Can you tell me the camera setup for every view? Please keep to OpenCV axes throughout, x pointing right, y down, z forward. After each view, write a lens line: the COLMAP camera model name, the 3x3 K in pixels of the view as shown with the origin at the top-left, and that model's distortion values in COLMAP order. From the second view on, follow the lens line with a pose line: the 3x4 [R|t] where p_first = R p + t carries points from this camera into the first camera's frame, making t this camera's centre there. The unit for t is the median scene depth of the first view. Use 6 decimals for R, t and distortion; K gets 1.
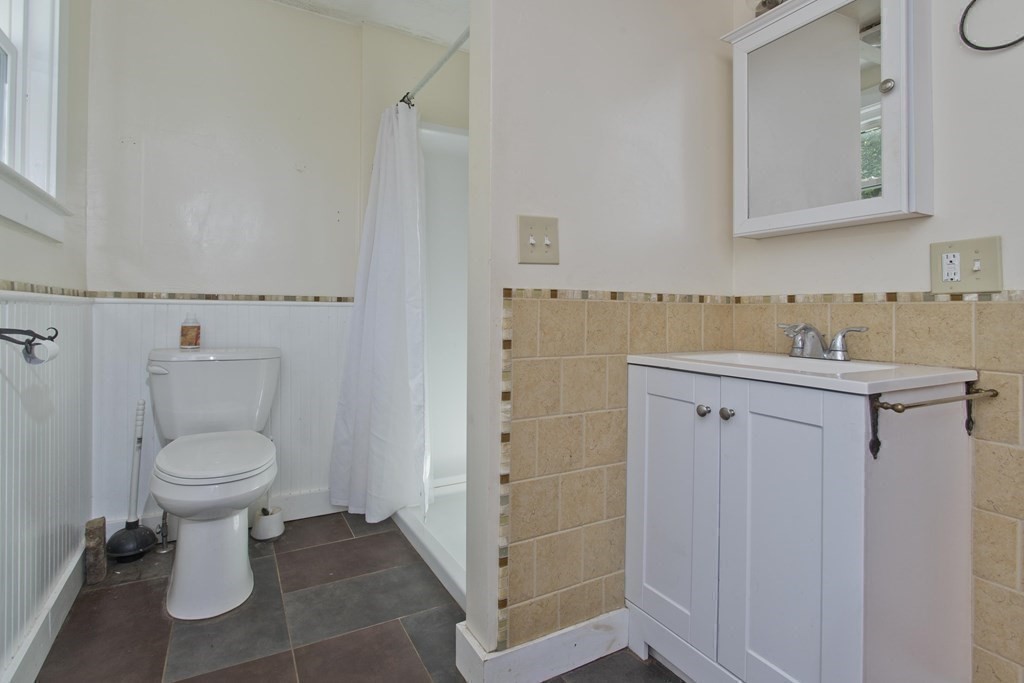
lens RADIAL K [[496.7, 0, 493.1], [0, 496.7, 307.5], [0, 0, 1]] dist [0.001848, -0.000357]
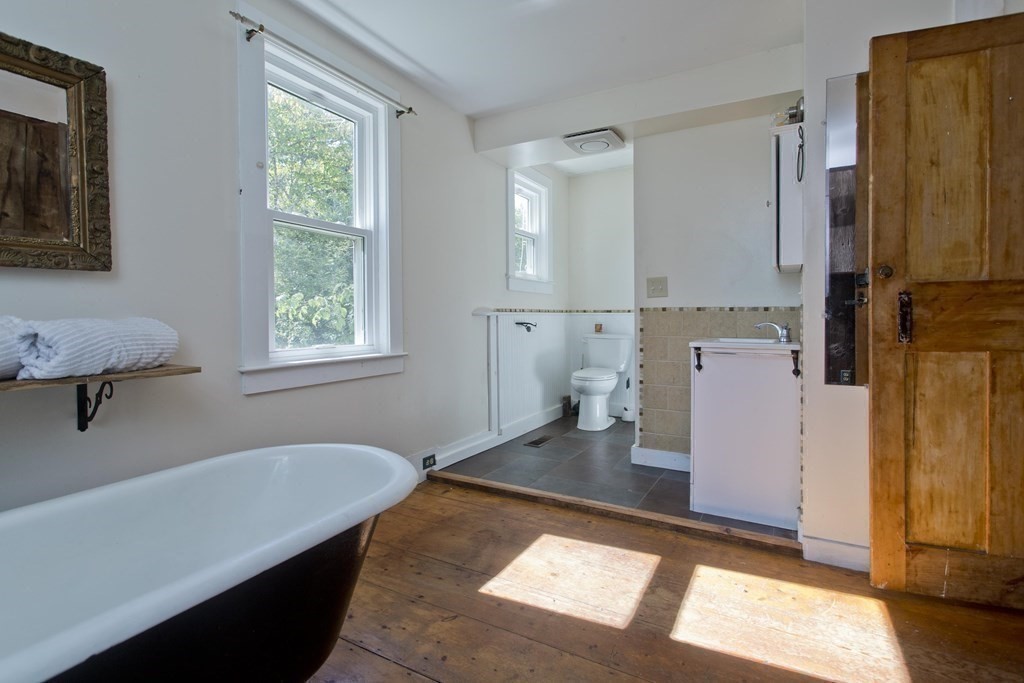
lens RADIAL K [[489.3, 0, 519.8], [0, 489.3, 329.5], [0, 0, 1]] dist [0.001922, 0.000565]
pose [[0.538731, 0.013571, -0.842368, 1.690750], [0.013808, 0.999594, 0.024935, 0.000274], [0.842365, -0.025065, 0.538325, -0.827444]]
